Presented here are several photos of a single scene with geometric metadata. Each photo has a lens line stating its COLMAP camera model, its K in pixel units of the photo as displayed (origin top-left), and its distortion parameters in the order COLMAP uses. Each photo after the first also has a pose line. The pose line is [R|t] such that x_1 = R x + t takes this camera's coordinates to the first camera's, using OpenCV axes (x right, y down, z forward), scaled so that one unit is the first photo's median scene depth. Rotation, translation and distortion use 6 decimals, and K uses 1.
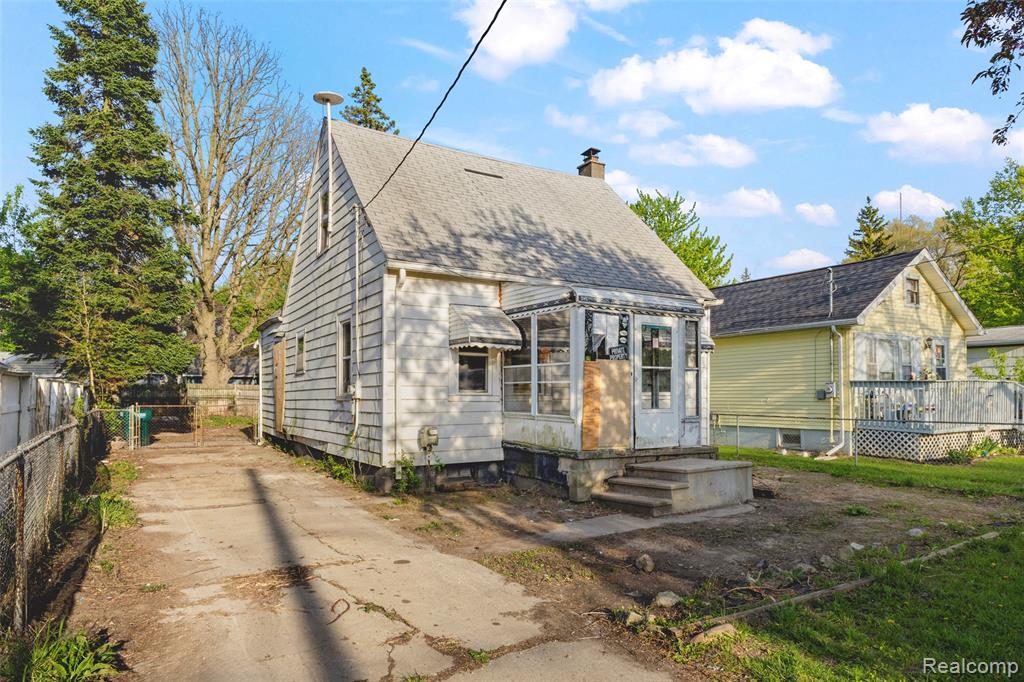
lens RADIAL K [[638.9, 0, 509.6], [0, 638.9, 377.2], [0, 0, 1]] dist [0.001035, -0.001692]
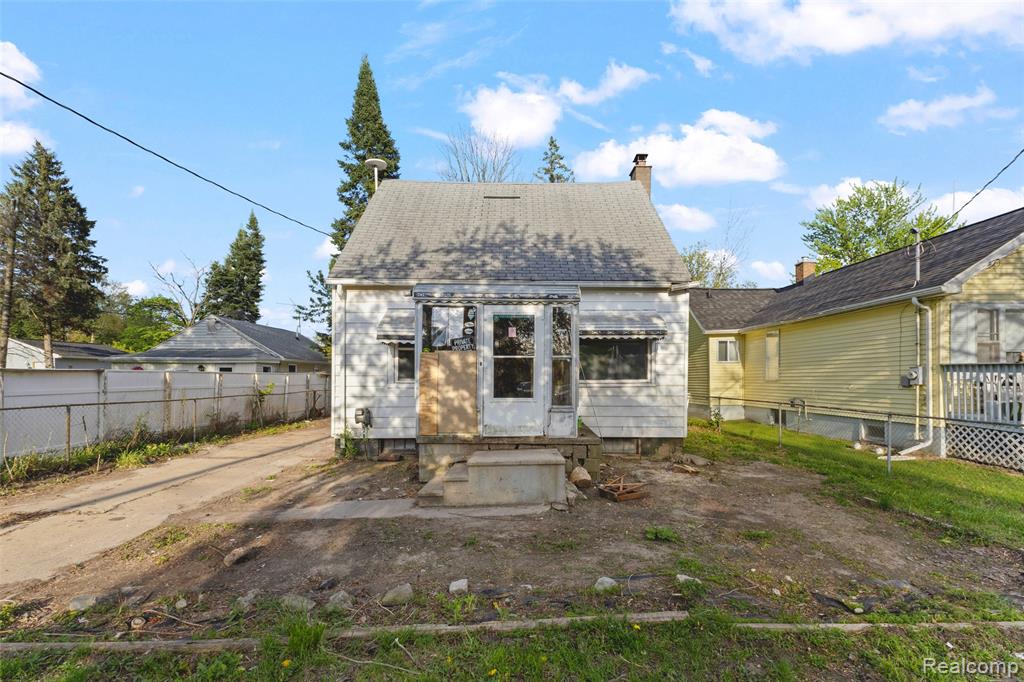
lens RADIAL K [[455.6, 0, 515.1], [0, 455.6, 379.1], [0, 0, 1]] dist [0.003602, 0.000523]
pose [[0.864278, -0.001283, -0.503013, 0.582522], [0.015766, 0.999575, 0.024540, 0.002263], [0.502767, -0.029140, 0.863930, 0.376152]]
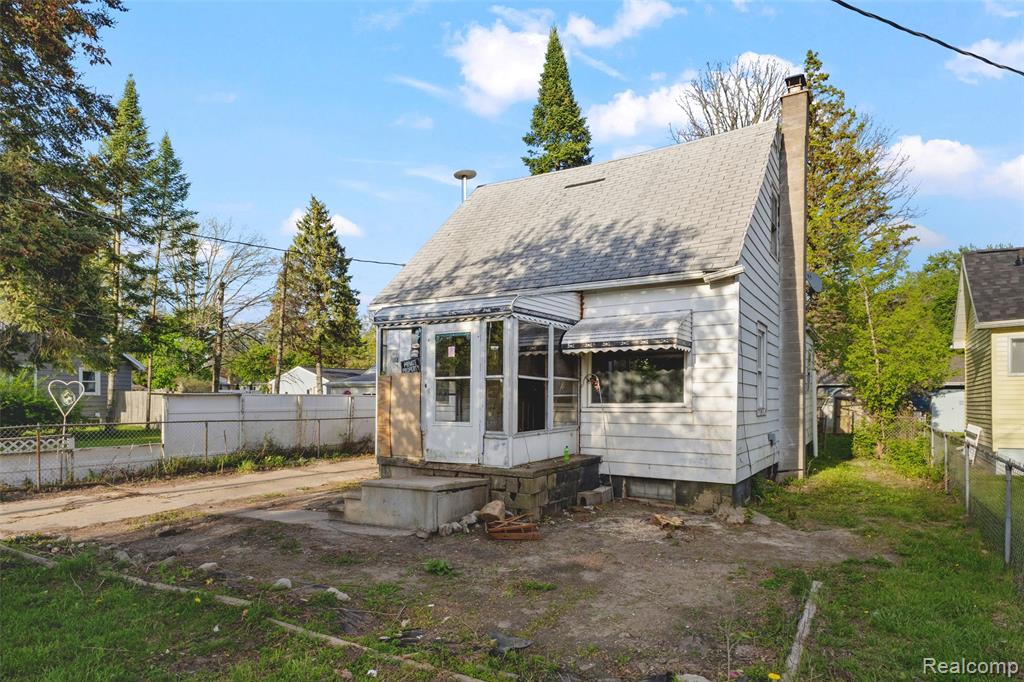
lens RADIAL K [[591.4, 0, 514.3], [0, 591.4, 399.6], [0, 0, 1]] dist [0.001667, -0.000667]
pose [[0.462889, -0.004315, -0.886406, 1.026658], [0.023760, 0.999689, 0.007541, 0.012249], [0.886098, -0.024552, 0.462847, 0.665575]]
